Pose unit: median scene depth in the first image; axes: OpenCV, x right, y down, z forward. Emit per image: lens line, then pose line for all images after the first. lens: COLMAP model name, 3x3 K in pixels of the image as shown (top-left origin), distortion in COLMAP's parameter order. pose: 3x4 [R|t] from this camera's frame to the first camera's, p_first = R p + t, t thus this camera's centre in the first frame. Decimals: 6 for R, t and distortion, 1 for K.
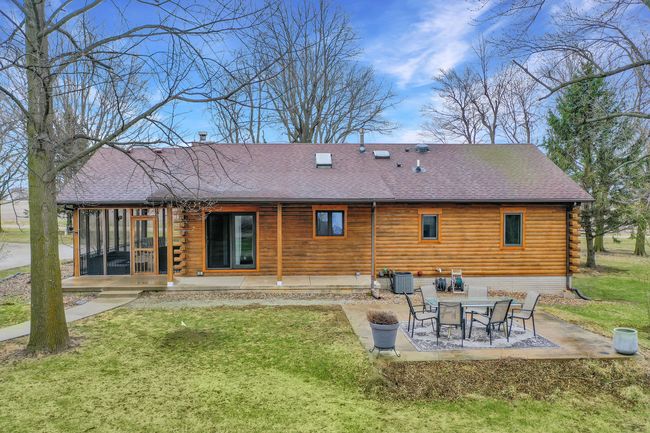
lens RADIAL K [[516.3, 0, 327.6], [0, 516.3, 212.2], [0, 0, 1]] dist [0.012228, -0.000019]
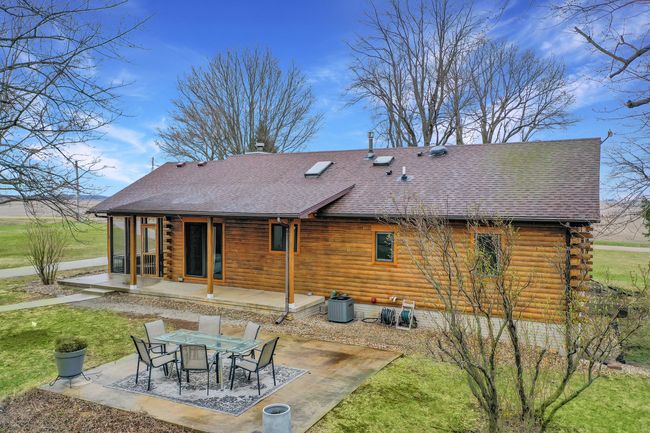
lens RADIAL K [[516.3, 0, 325.1], [0, 516.3, 216.8], [0, 0, 1]] dist [0.012228, -0.000019]
pose [[0.865778, 0.021317, -0.499975, 0.540168], [-0.018339, 0.999773, 0.010869, -0.028068], [0.500093, -0.000241, 0.865972, 0.220302]]
